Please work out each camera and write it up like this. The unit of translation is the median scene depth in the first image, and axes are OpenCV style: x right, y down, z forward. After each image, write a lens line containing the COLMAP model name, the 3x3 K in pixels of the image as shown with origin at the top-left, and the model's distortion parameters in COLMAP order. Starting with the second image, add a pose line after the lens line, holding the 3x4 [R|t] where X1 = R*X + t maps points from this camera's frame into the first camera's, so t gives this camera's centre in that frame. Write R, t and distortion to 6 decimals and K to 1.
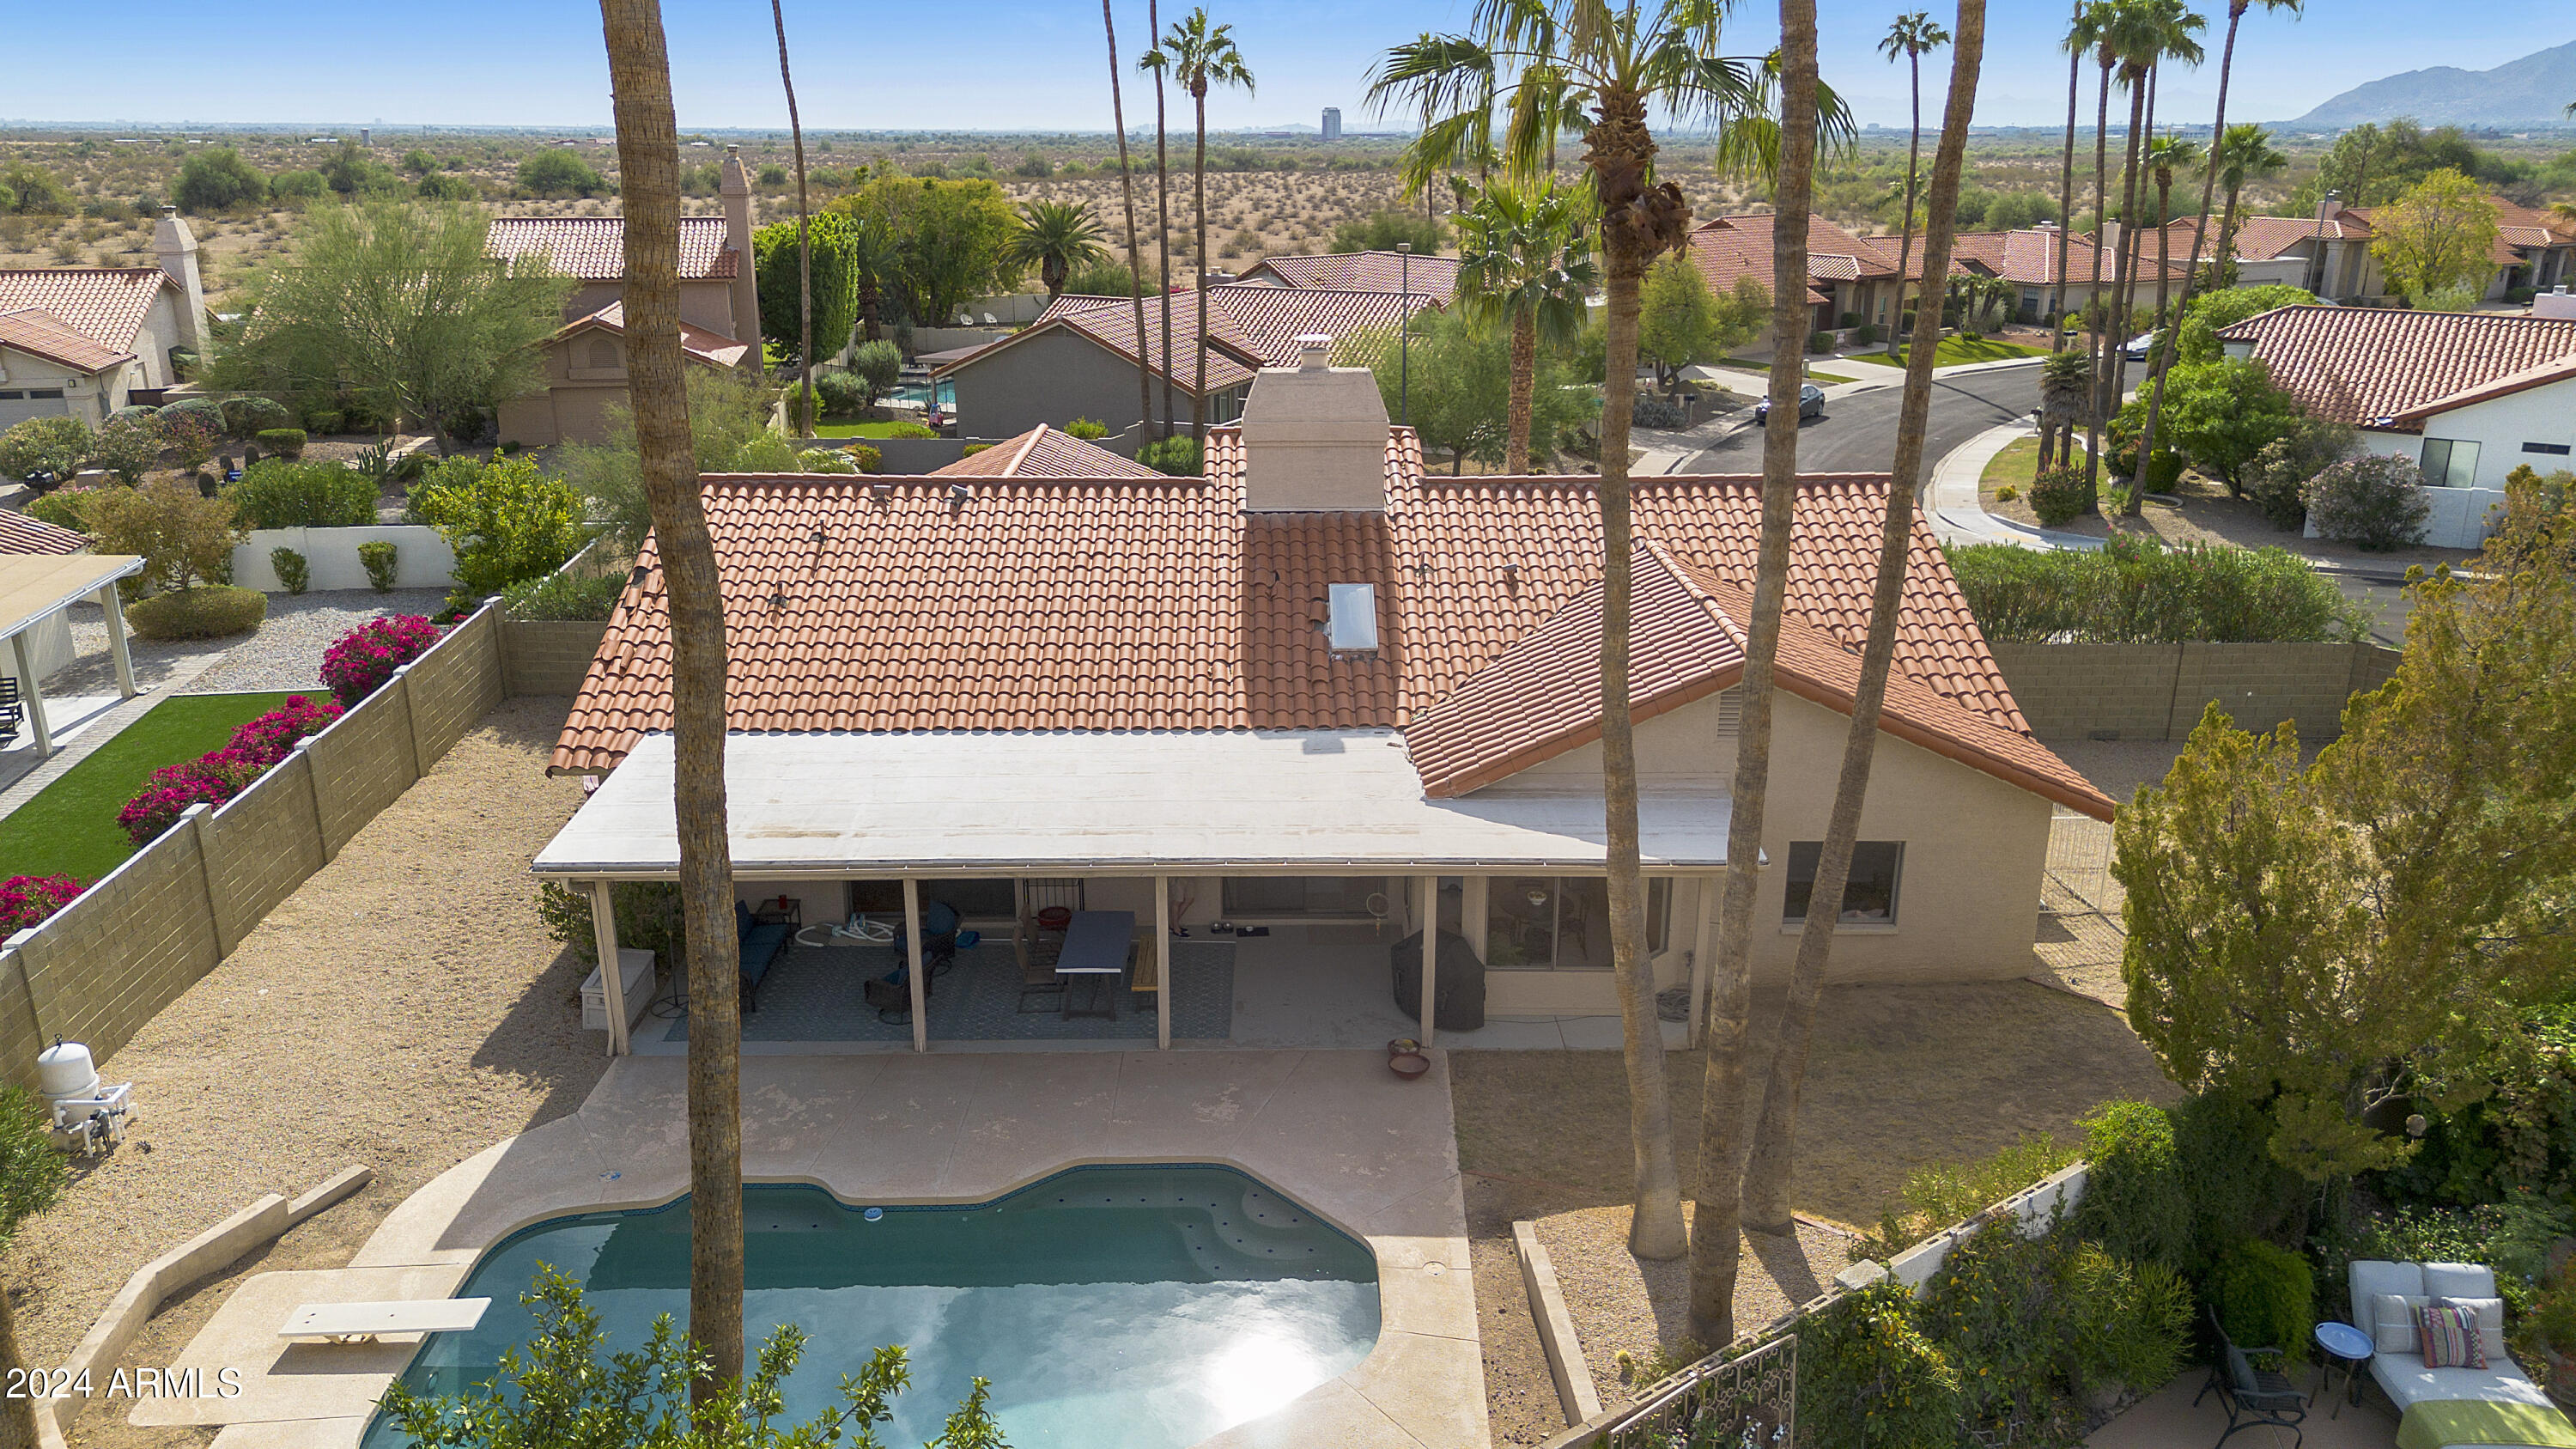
lens RADIAL K [[1822.1, 0, 1297.6], [0, 1822.1, 727.6], [0, 0, 1]] dist [0.079209, -0.098777]
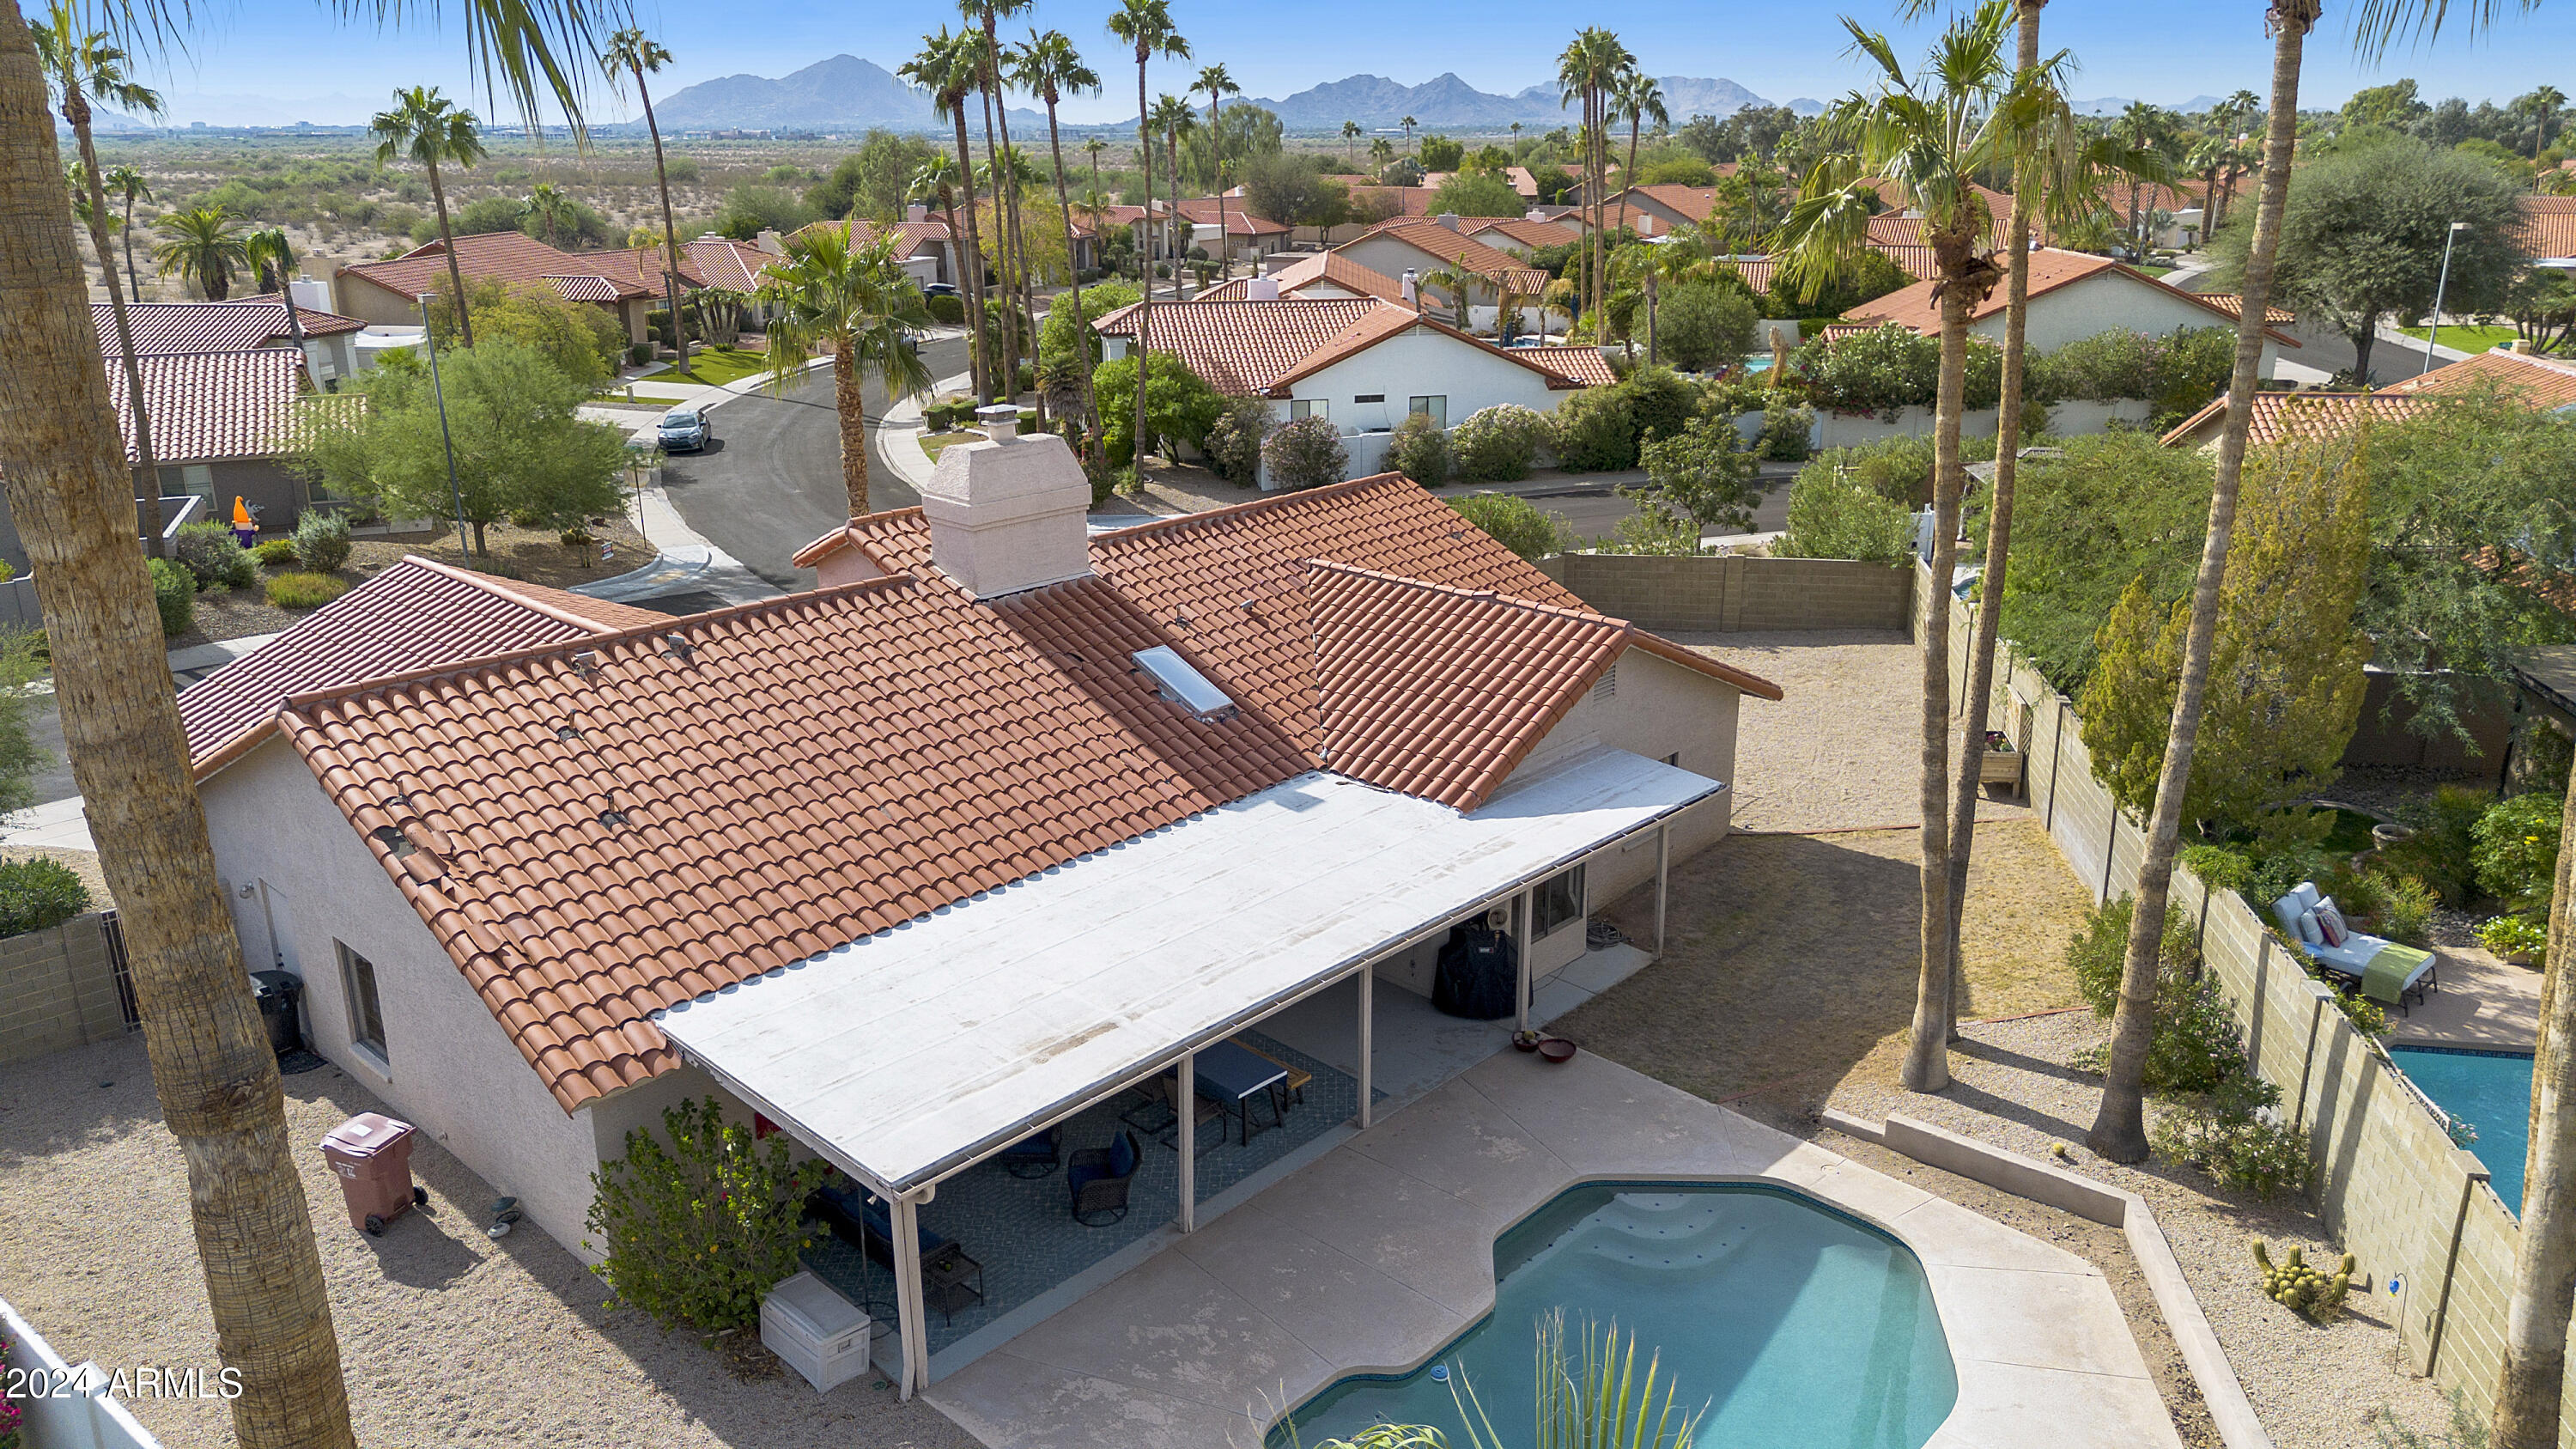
lens RADIAL K [[1822.1, 0, 1297.6], [0, 1822.1, 727.6], [0, 0, 1]] dist [0.079209, -0.098777]
pose [[0.690512, -0.227706, 0.686544, -0.669184], [0.227525, 0.969353, 0.092665, -0.123224], [-0.686604, 0.092220, 0.721159, 0.263028]]
